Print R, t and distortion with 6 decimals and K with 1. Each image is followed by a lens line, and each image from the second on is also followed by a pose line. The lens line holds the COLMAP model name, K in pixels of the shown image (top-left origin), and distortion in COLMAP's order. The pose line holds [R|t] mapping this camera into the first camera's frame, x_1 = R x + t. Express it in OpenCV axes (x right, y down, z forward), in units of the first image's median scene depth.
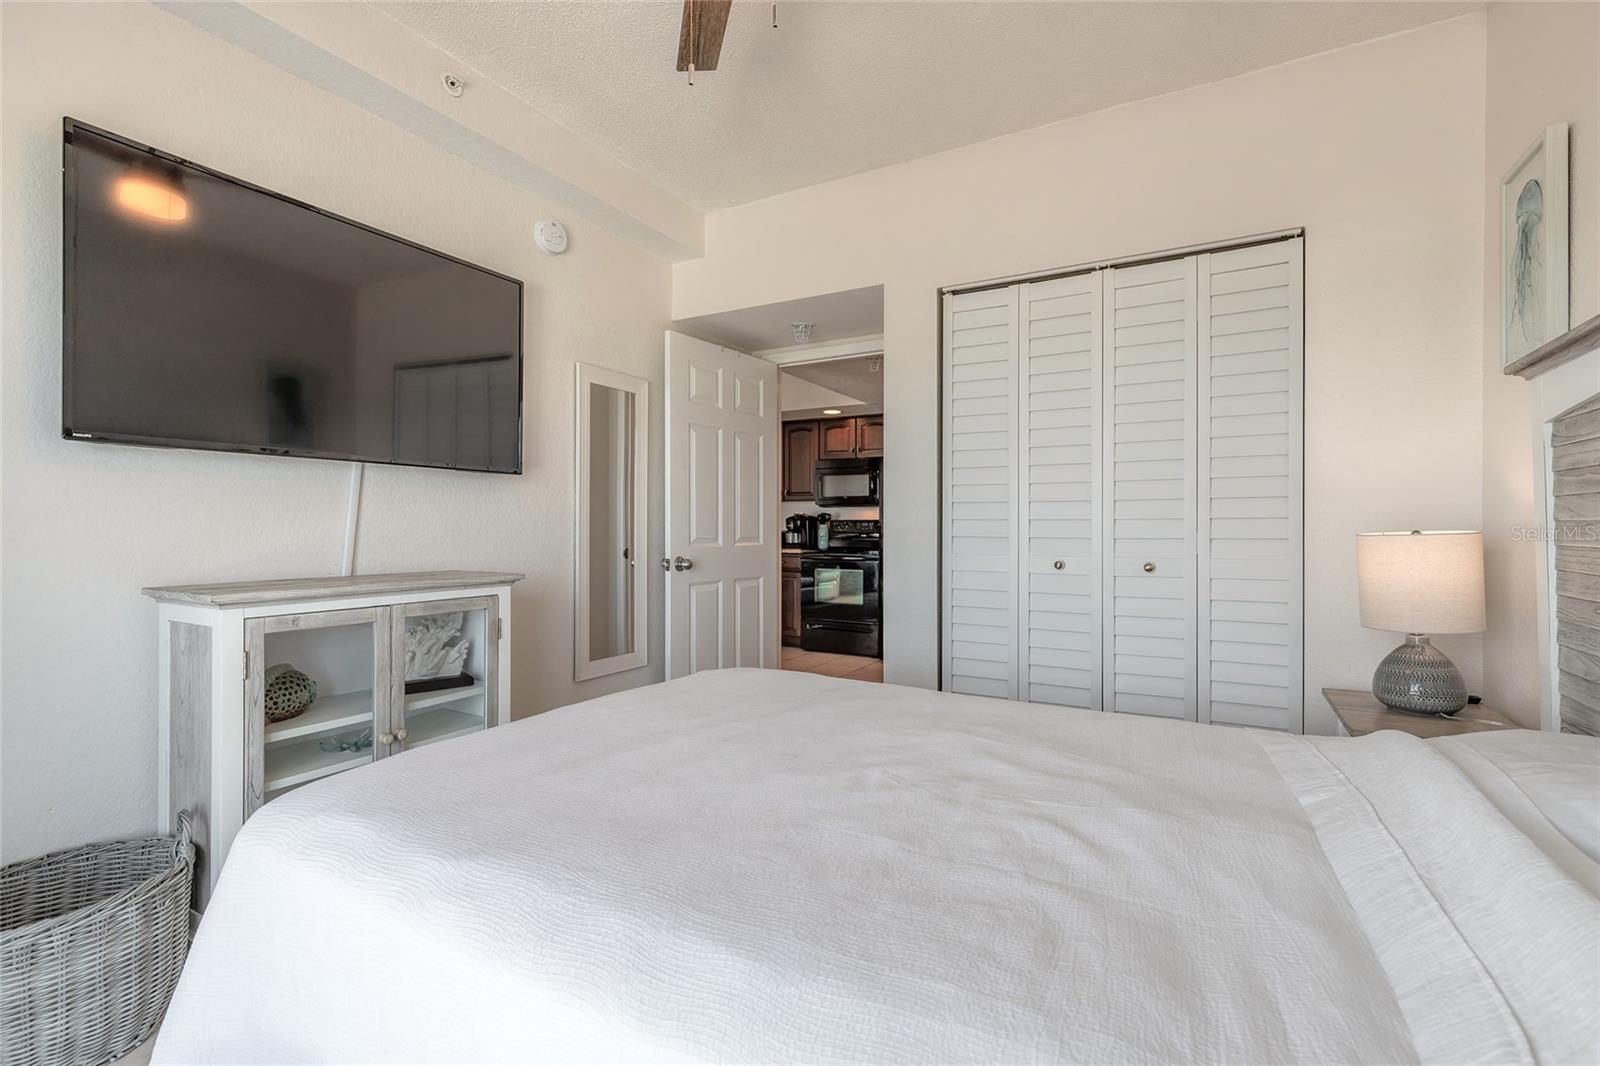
lens RADIAL K [[734.1, 0, 790.3], [0, 734.1, 517.7], [0, 0, 1]] dist [0.009754, -0.001753]
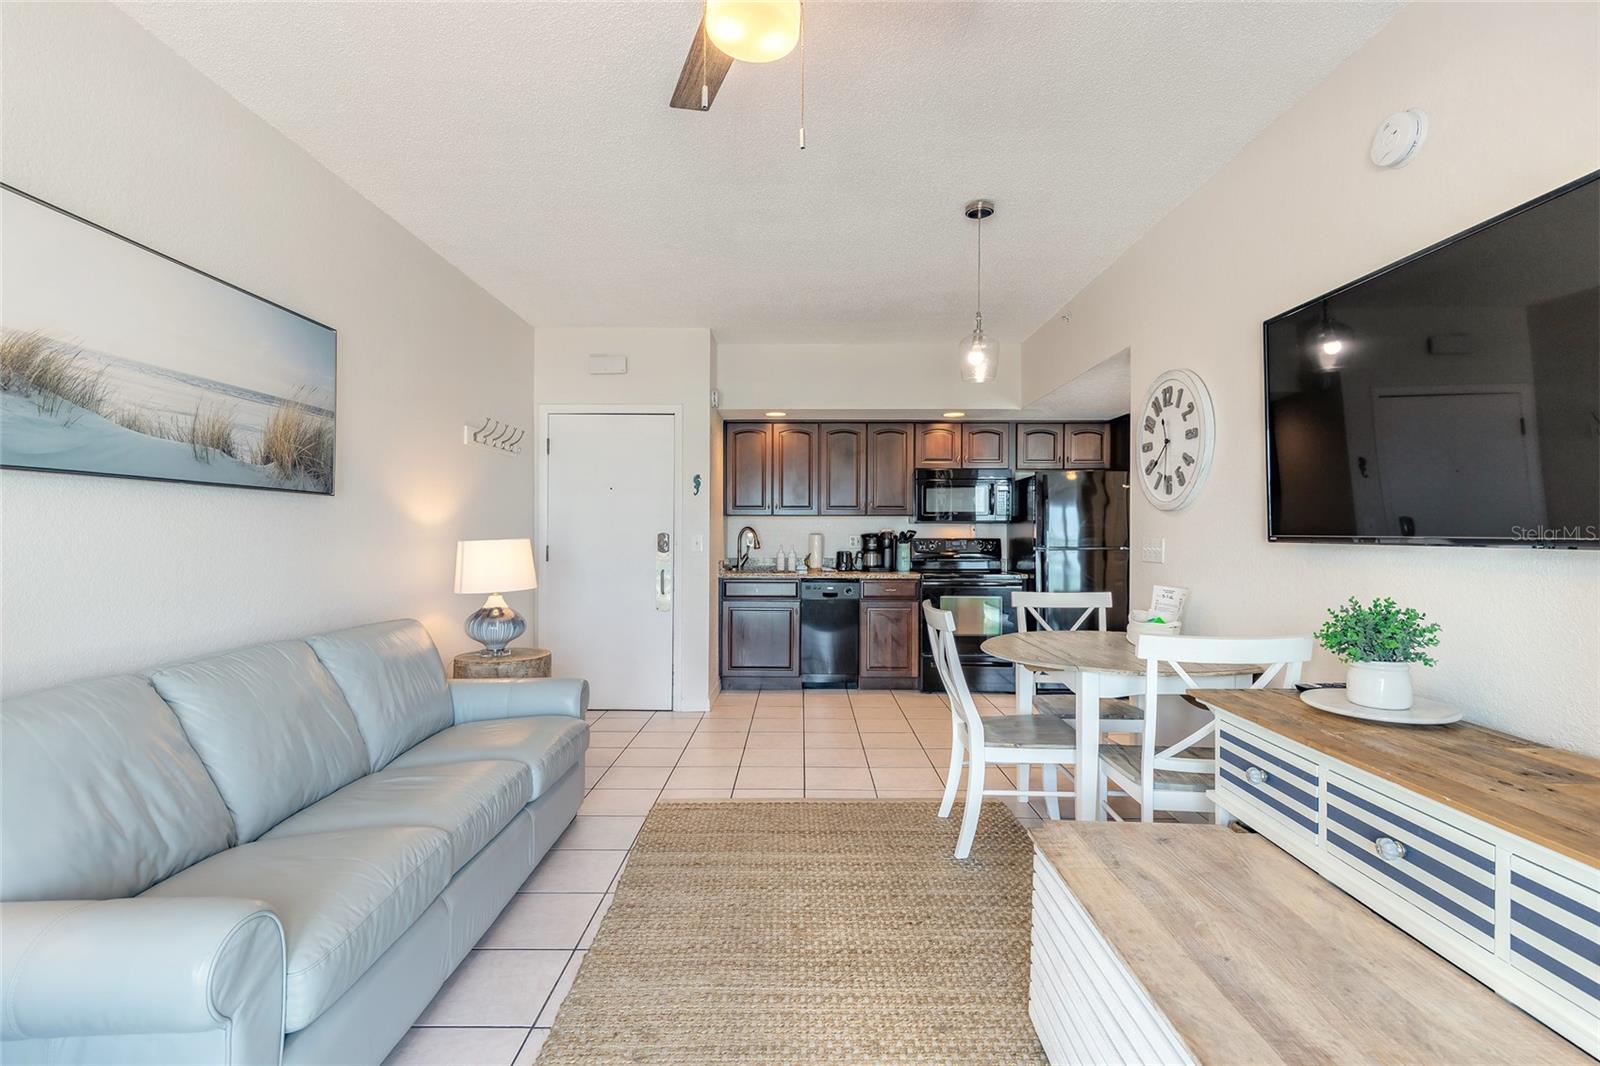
lens RADIAL K [[734.1, 0, 788.1], [0, 734.1, 533.0], [0, 0, 1]] dist [0.009754, -0.001753]
pose [[0.882189, 0.011178, 0.470763, -0.487372], [-0.010478, 0.999937, -0.004106, 0.001941], [-0.470779, -0.001310, 0.882250, 0.308264]]
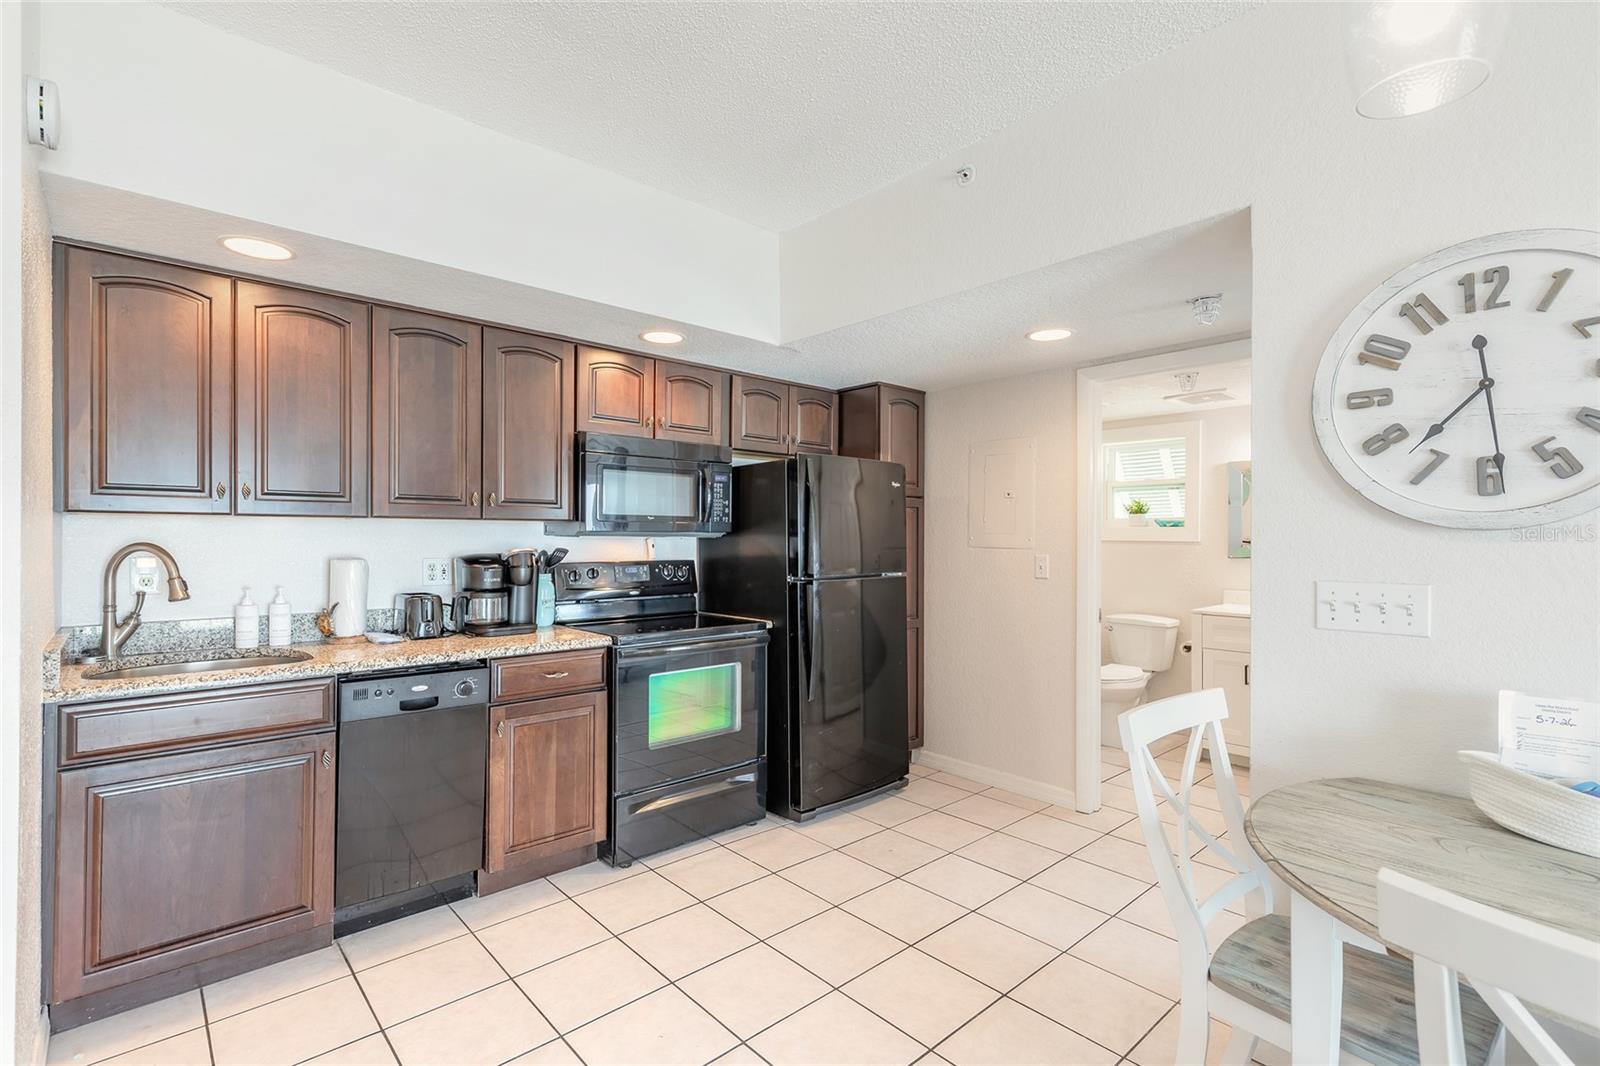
lens RADIAL K [[734.1, 0, 796.1], [0, 734.1, 539.6], [0, 0, 1]] dist [0.009754, -0.001753]
pose [[0.323775, 0.007077, 0.946108, -0.337180], [-0.007749, 0.999958, -0.004828, -0.010800], [-0.946102, -0.005769, 0.323816, 0.717224]]
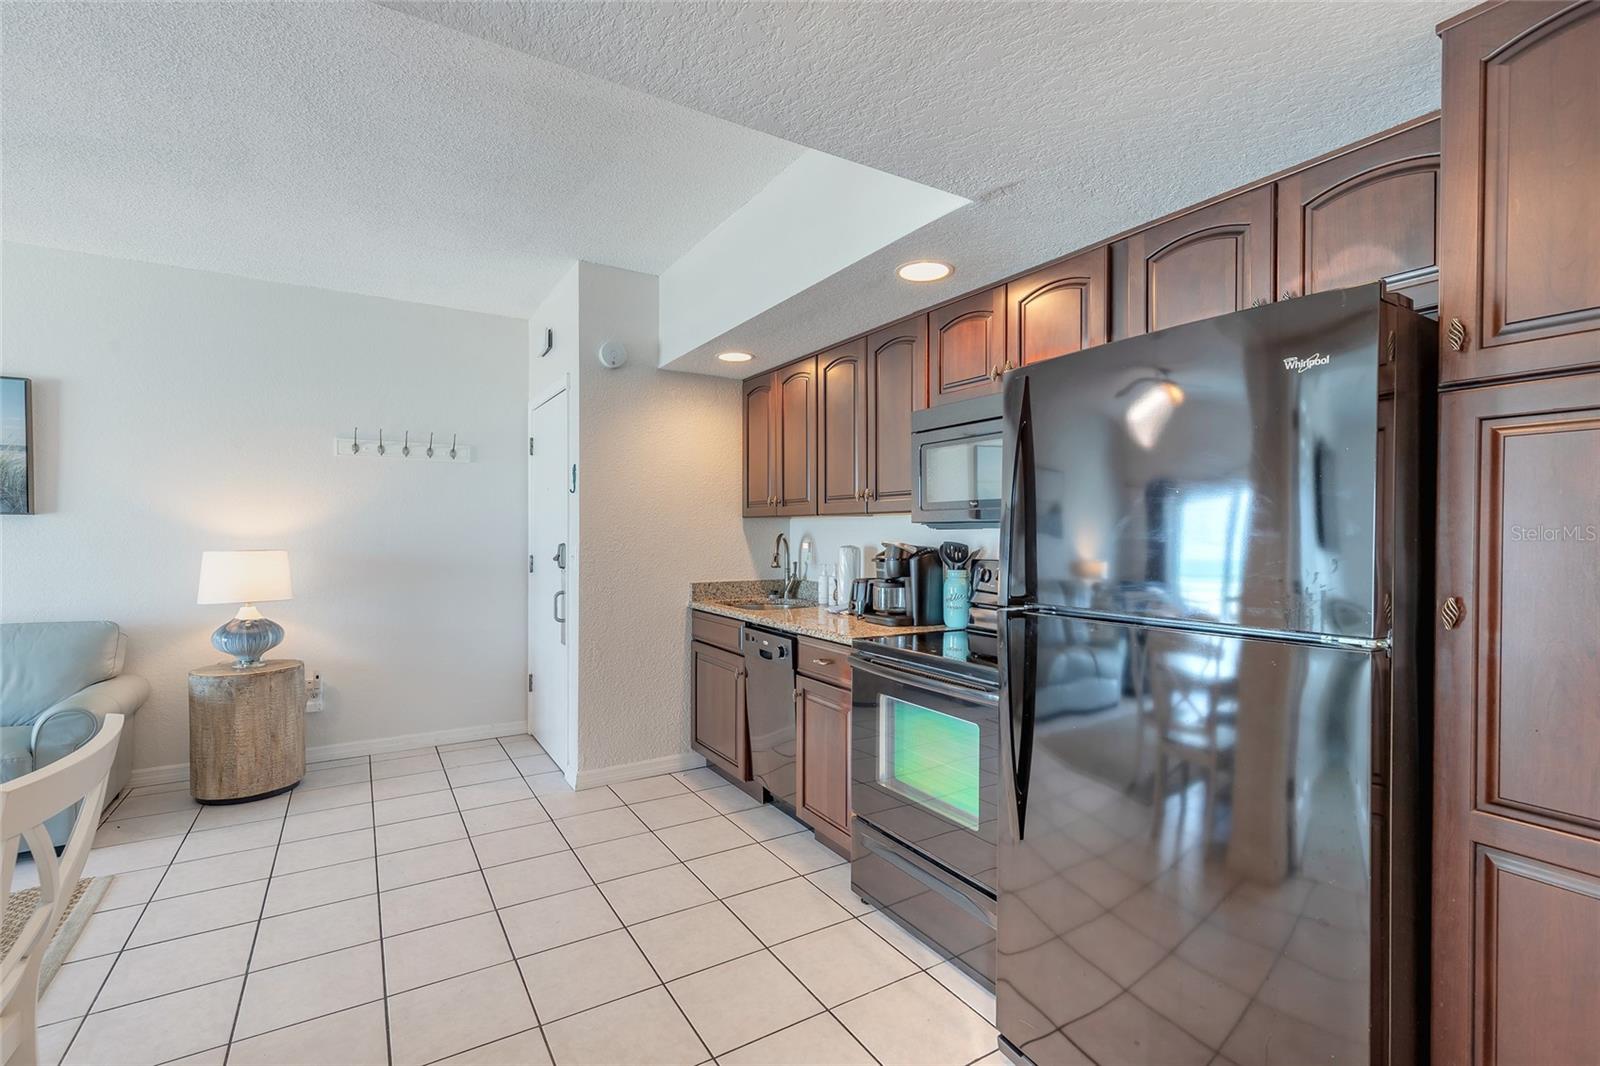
lens RADIAL K [[734.1, 0, 798.6], [0, 734.1, 538.3], [0, 0, 1]] dist [0.009754, -0.001753]
pose [[0.865728, 0.016948, -0.500227, 0.177709], [-0.007822, 0.999763, 0.020336, -0.016385], [0.500453, -0.013693, 0.865655, 0.609025]]
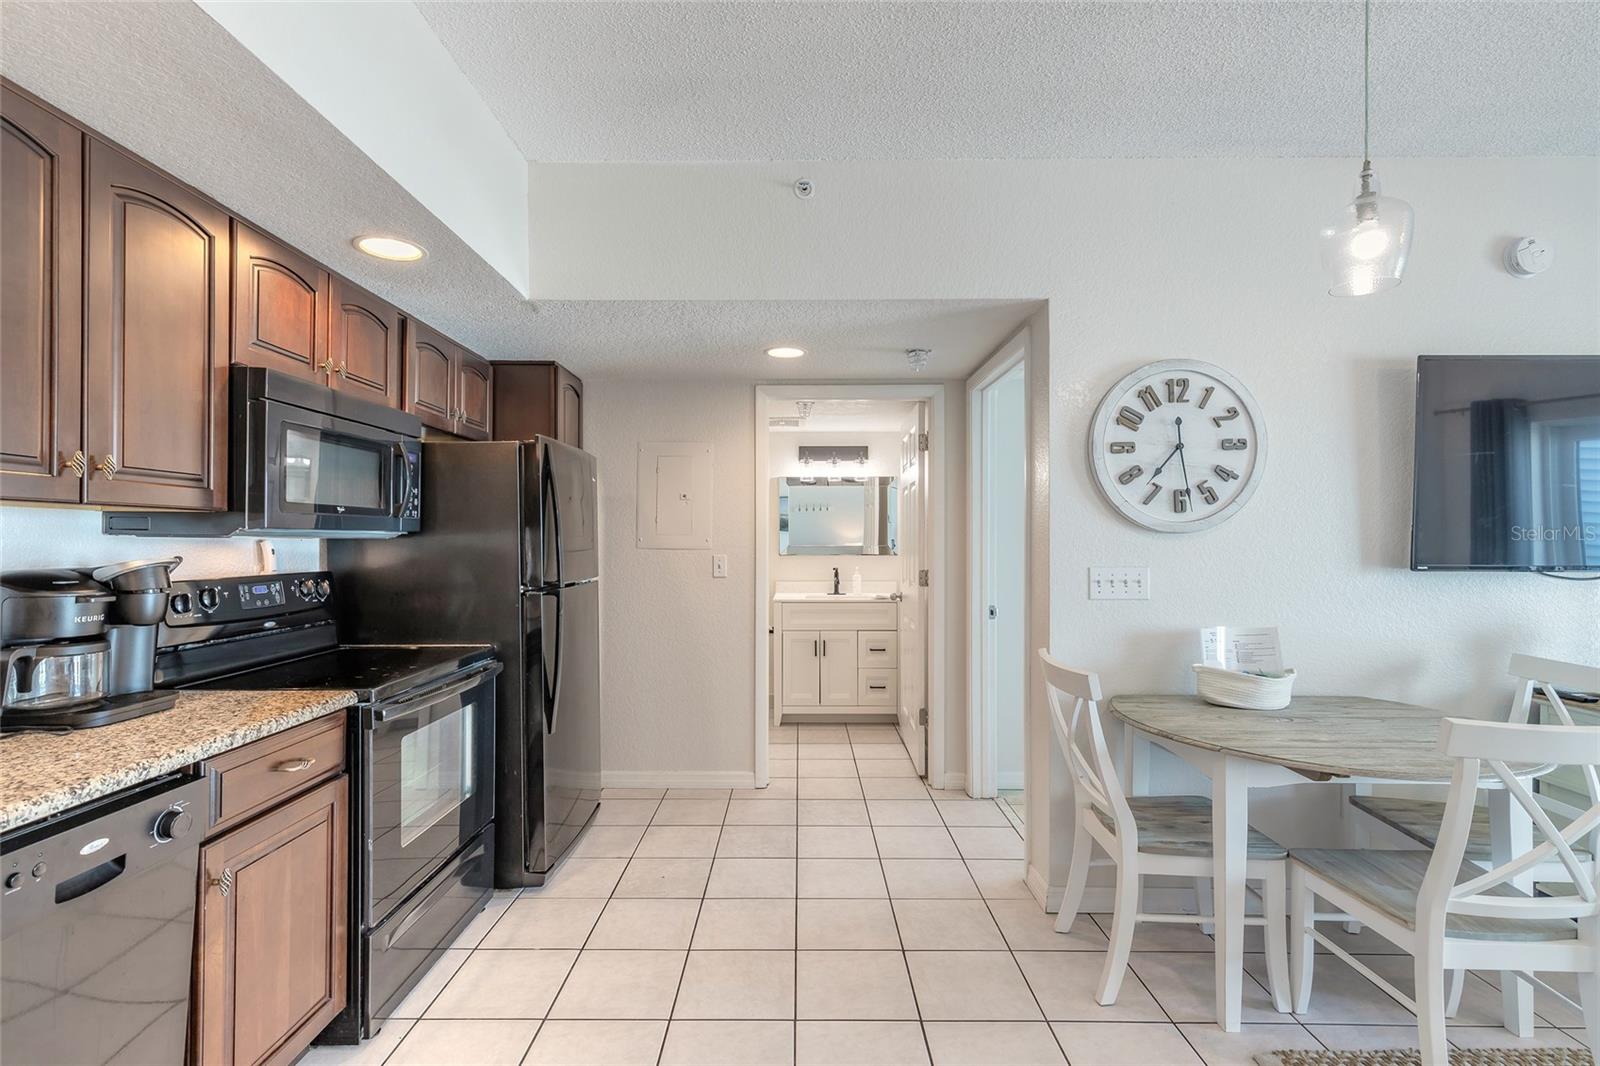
lens RADIAL K [[734.1, 0, 794.5], [0, 734.1, 537.1], [0, 0, 1]] dist [0.009754, -0.001753]
pose [[-0.481276, 0.011865, 0.876489, -0.294468], [0.001668, 0.999919, -0.012620, -0.009930], [-0.876568, -0.004612, -0.481257, 0.935915]]
